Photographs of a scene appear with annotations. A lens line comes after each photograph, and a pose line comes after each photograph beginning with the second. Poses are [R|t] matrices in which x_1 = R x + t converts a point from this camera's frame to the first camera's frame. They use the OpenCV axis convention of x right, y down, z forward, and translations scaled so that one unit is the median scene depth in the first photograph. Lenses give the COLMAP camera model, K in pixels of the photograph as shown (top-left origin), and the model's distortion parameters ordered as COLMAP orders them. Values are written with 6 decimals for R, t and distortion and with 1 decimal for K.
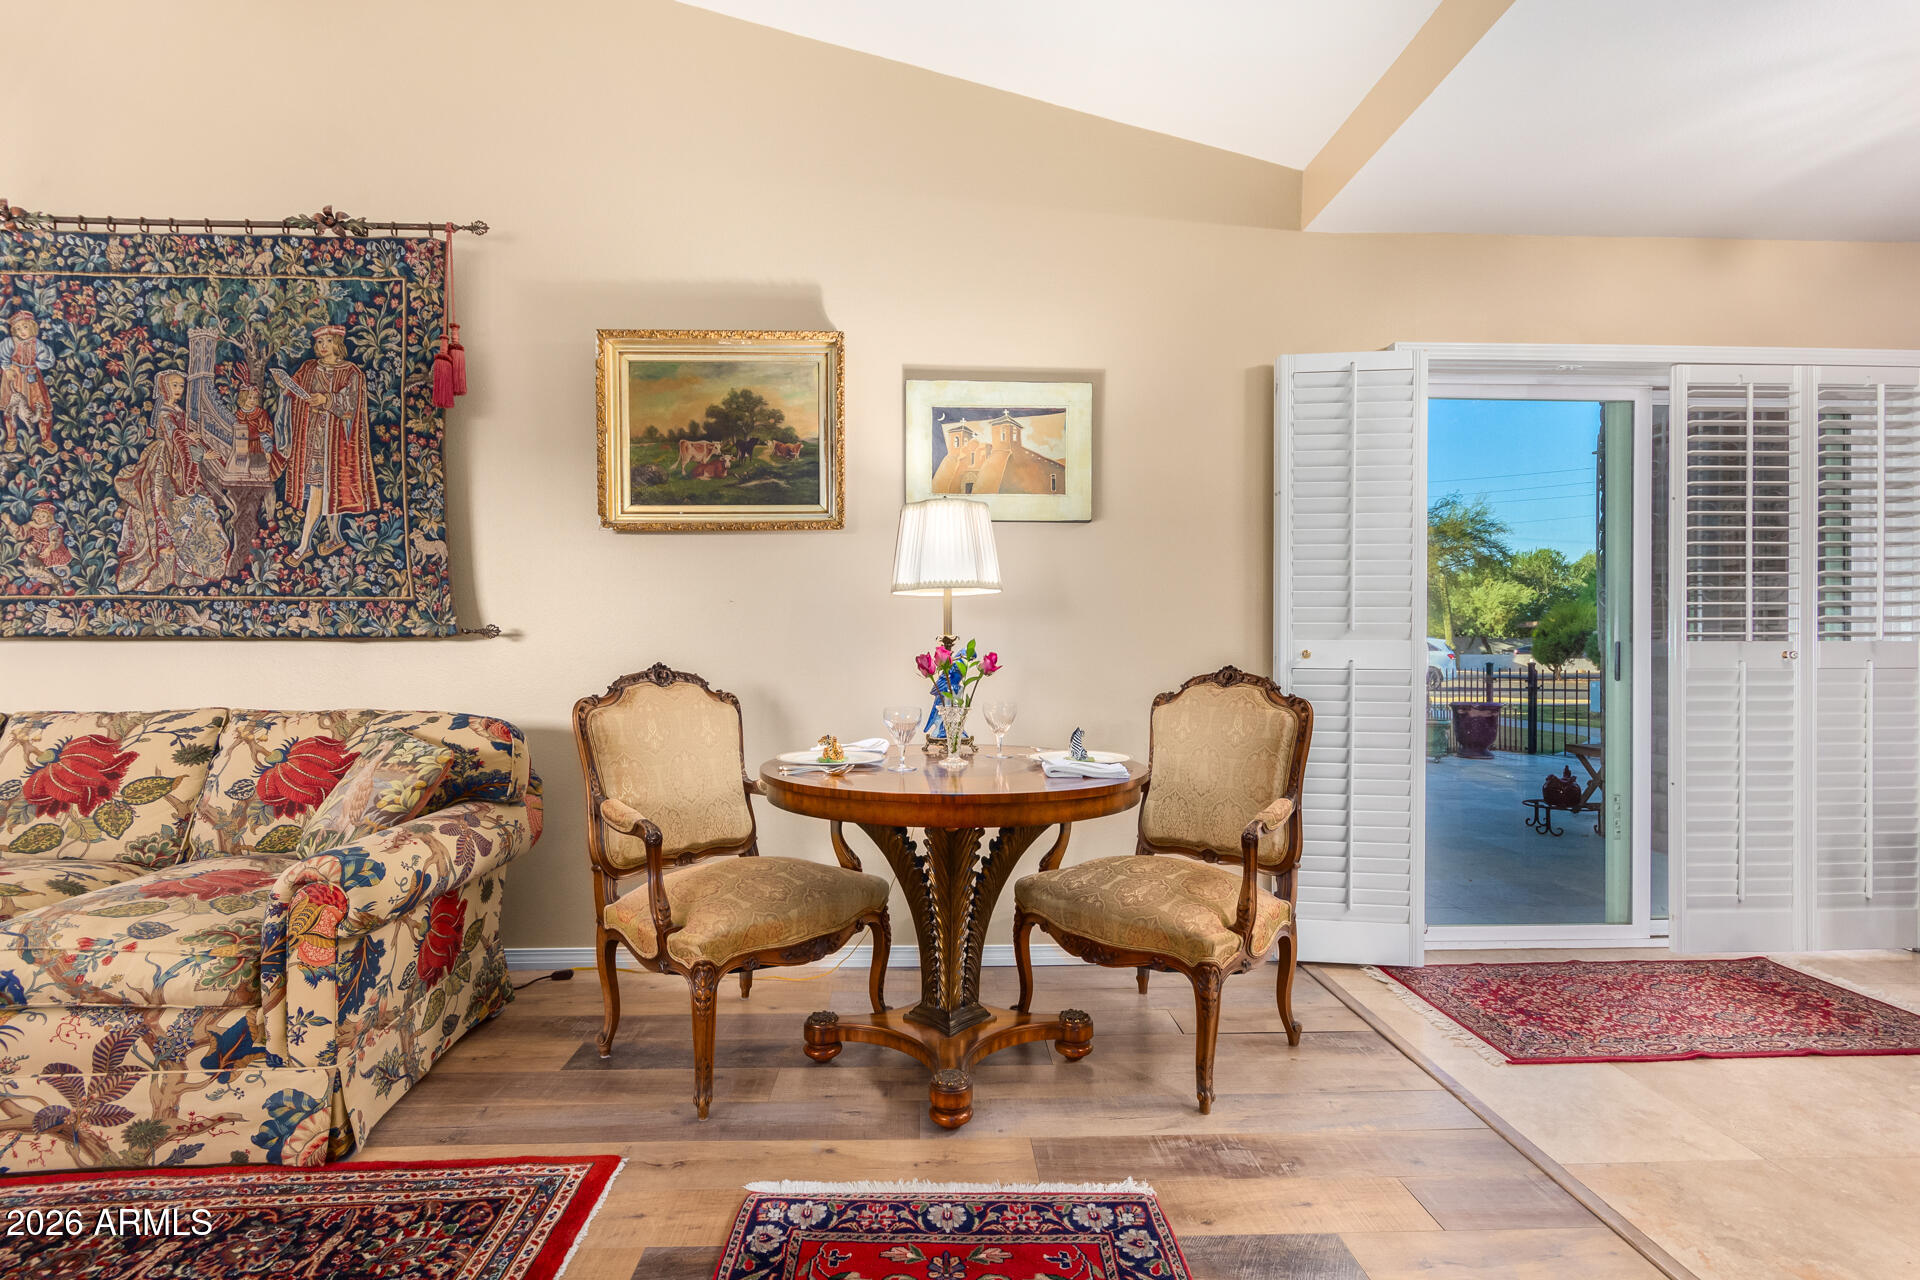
lens RADIAL K [[905.4, 0, 959.7], [0, 905.4, 649.8], [0, 0, 1]] dist [-0.001274, -0.000228]
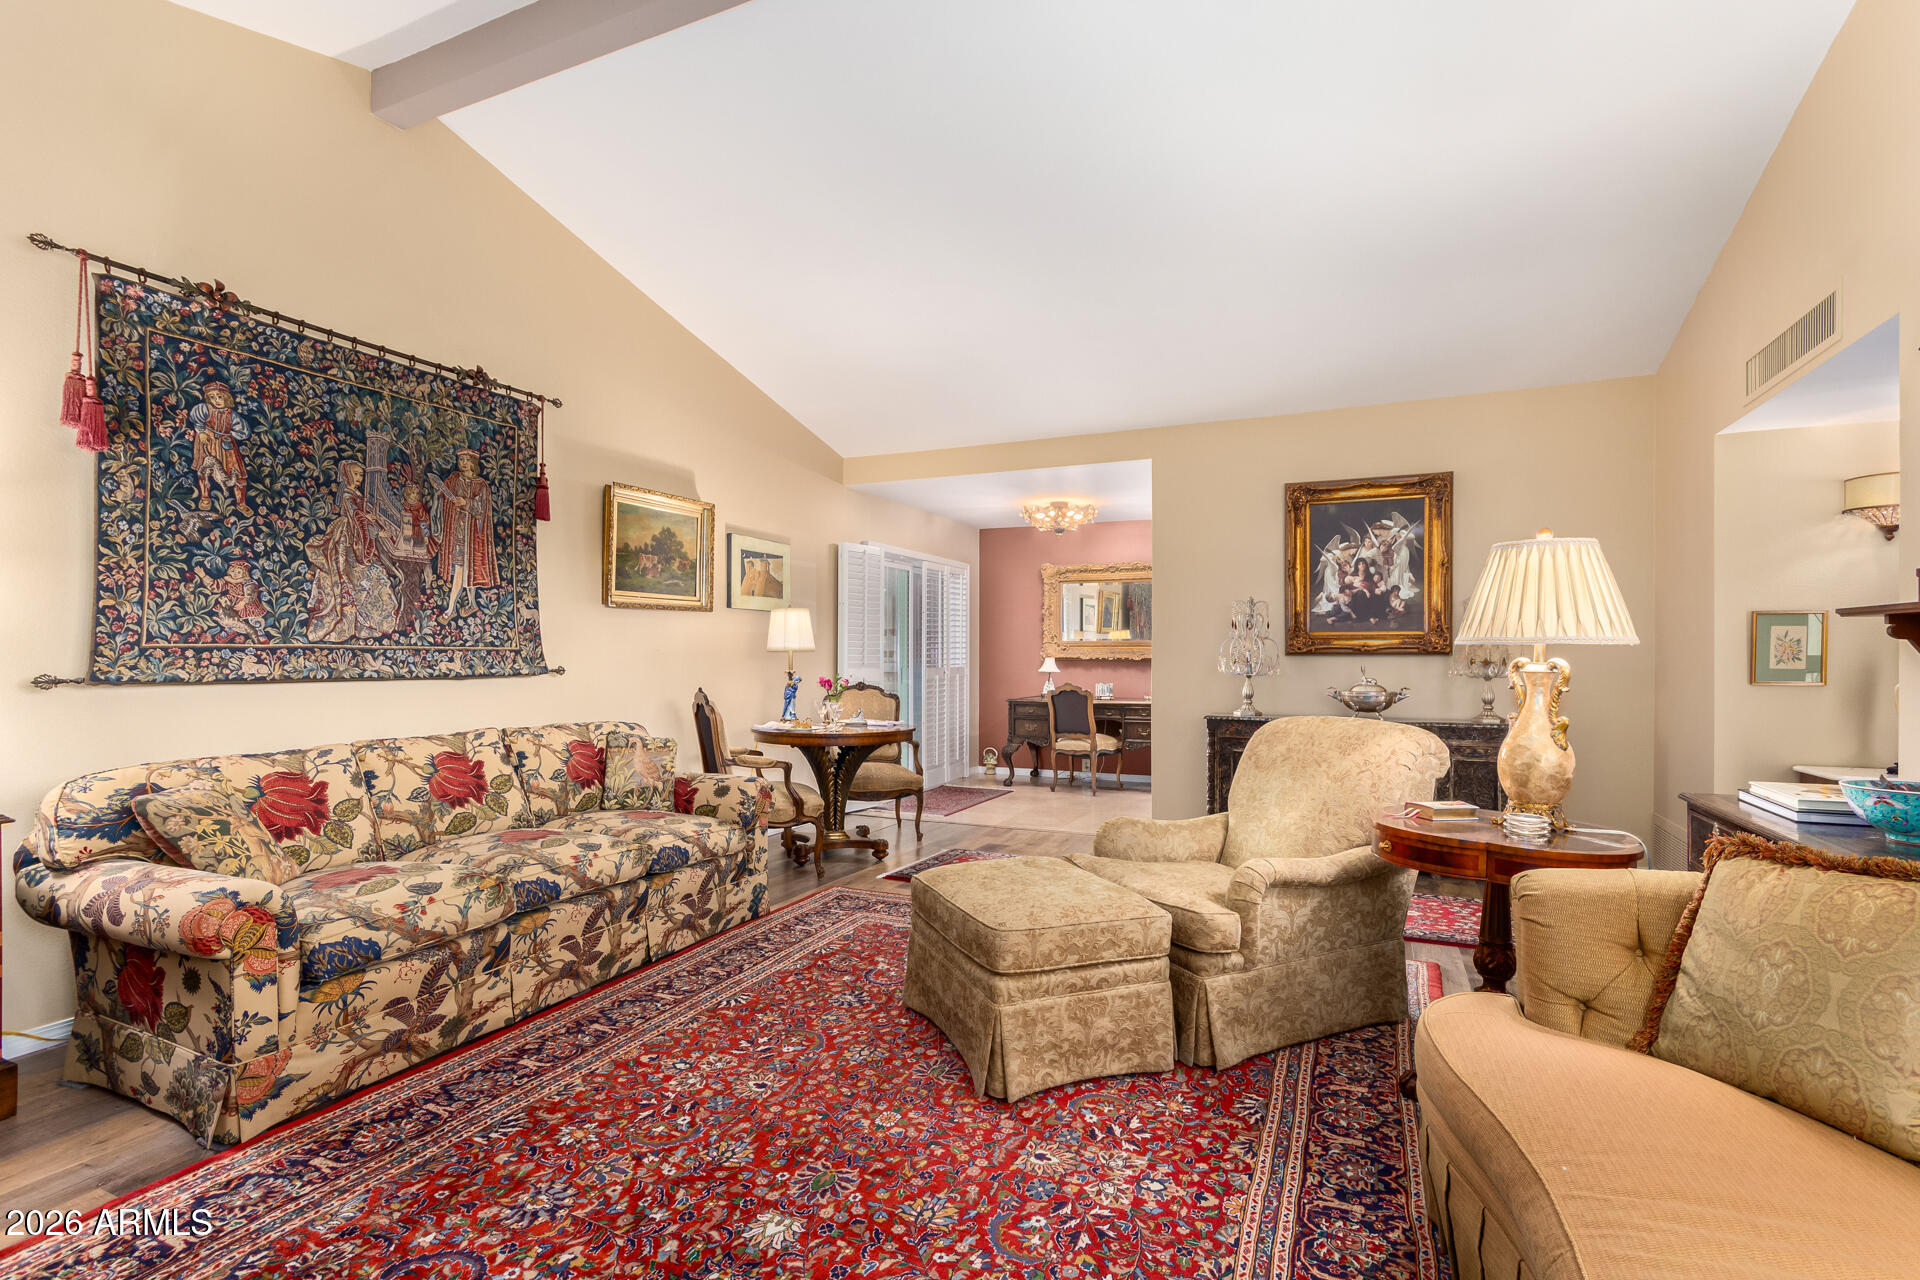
lens RADIAL K [[879.4, 0, 974.1], [0, 879.4, 658.0], [0, 0, 1]] dist [0.000599, 0.000614]
pose [[0.451392, 0.000009, 0.892326, -1.552873], [0.000517, 1.000000, -0.000271, -0.041660], [-0.892326, 0.000583, 0.451391, -0.286228]]
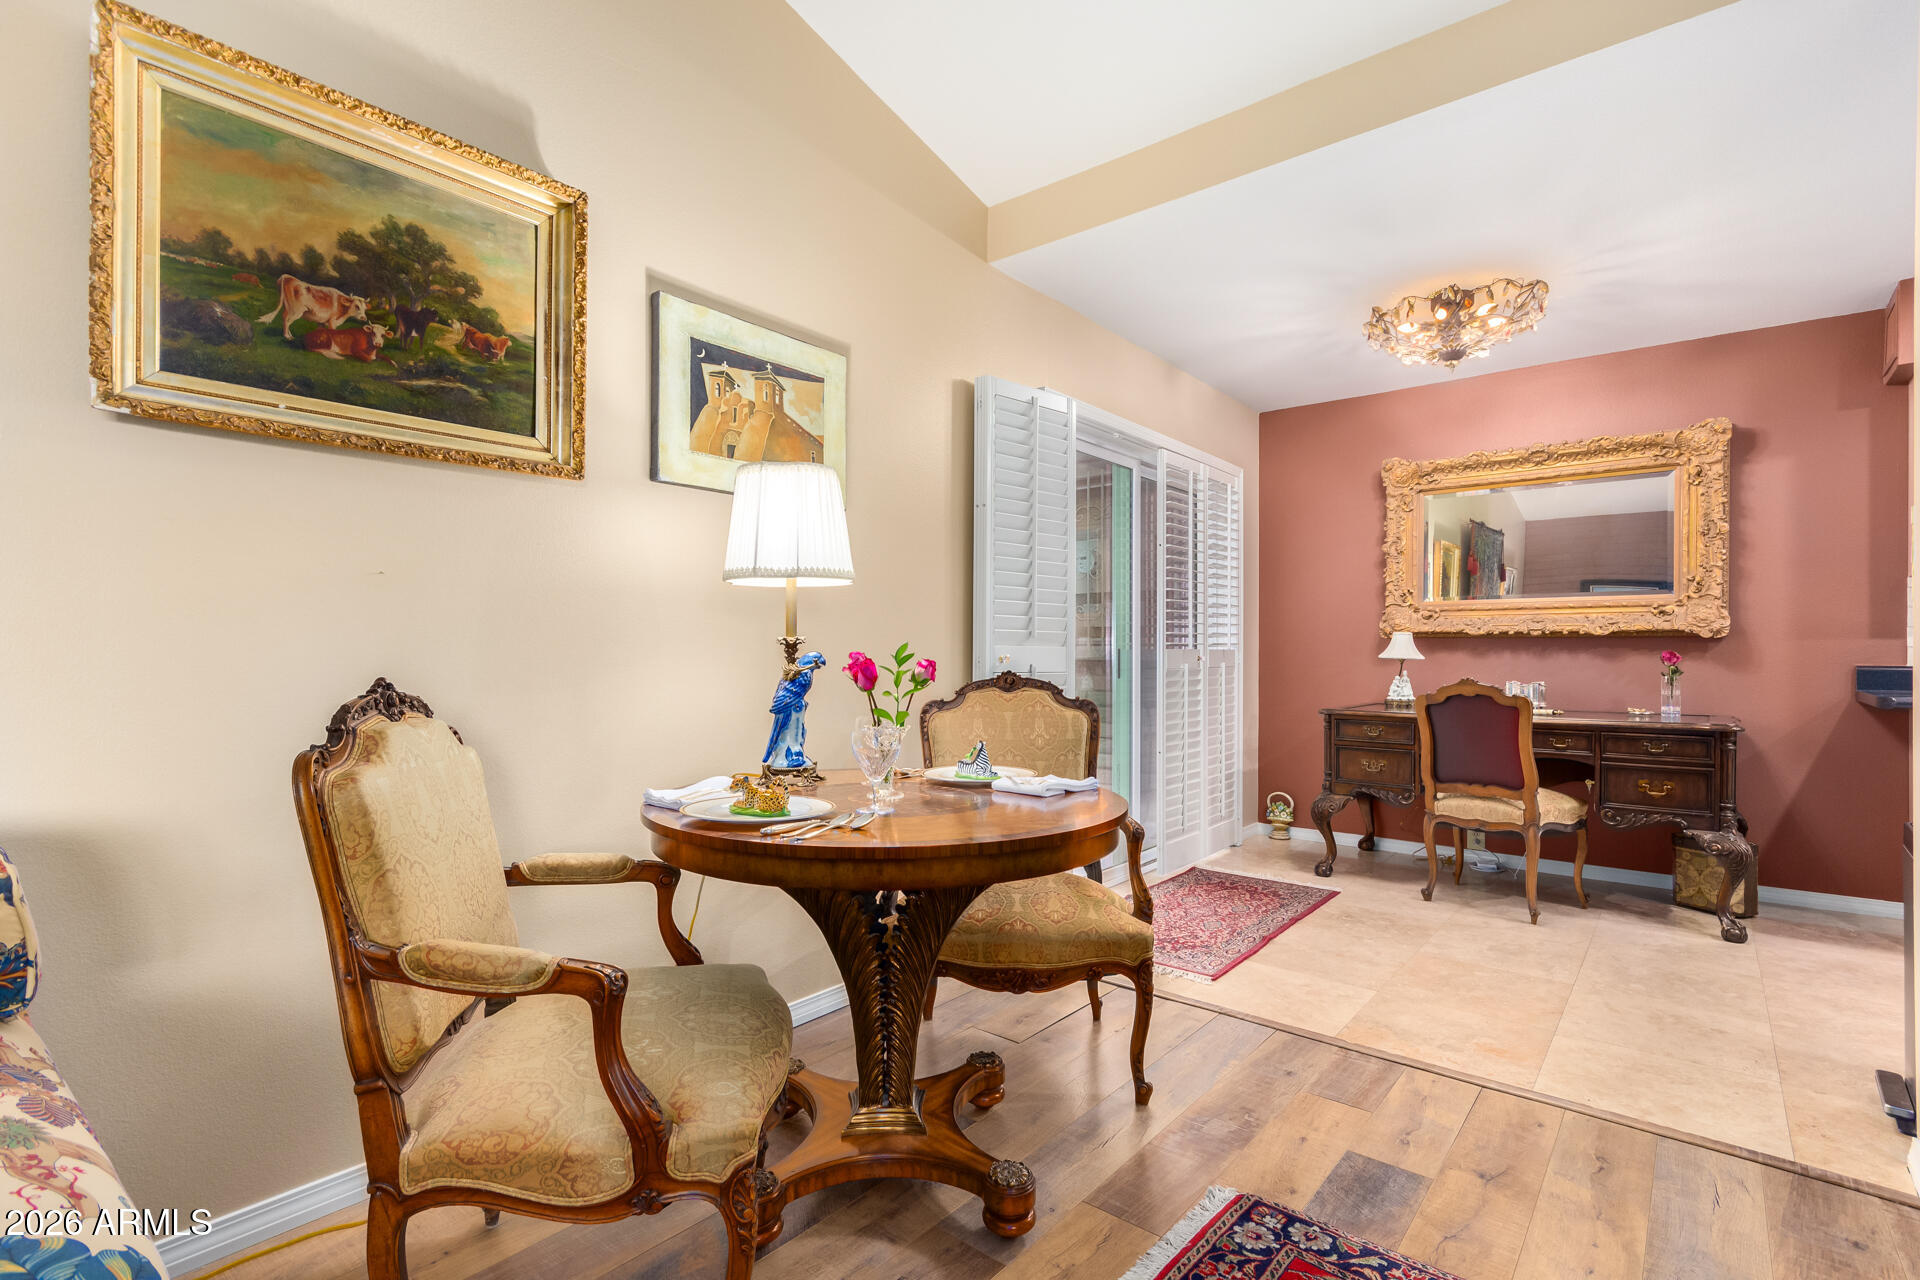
lens RADIAL K [[879.4, 0, 974.1], [0, 879.4, 658.0], [0, 0, 1]] dist [0.000599, 0.000614]
pose [[0.673831, -0.001419, 0.738884, -0.445977], [0.000445, 0.999999, 0.001515, 0.001624], [-0.738886, -0.000692, 0.673830, 0.346376]]
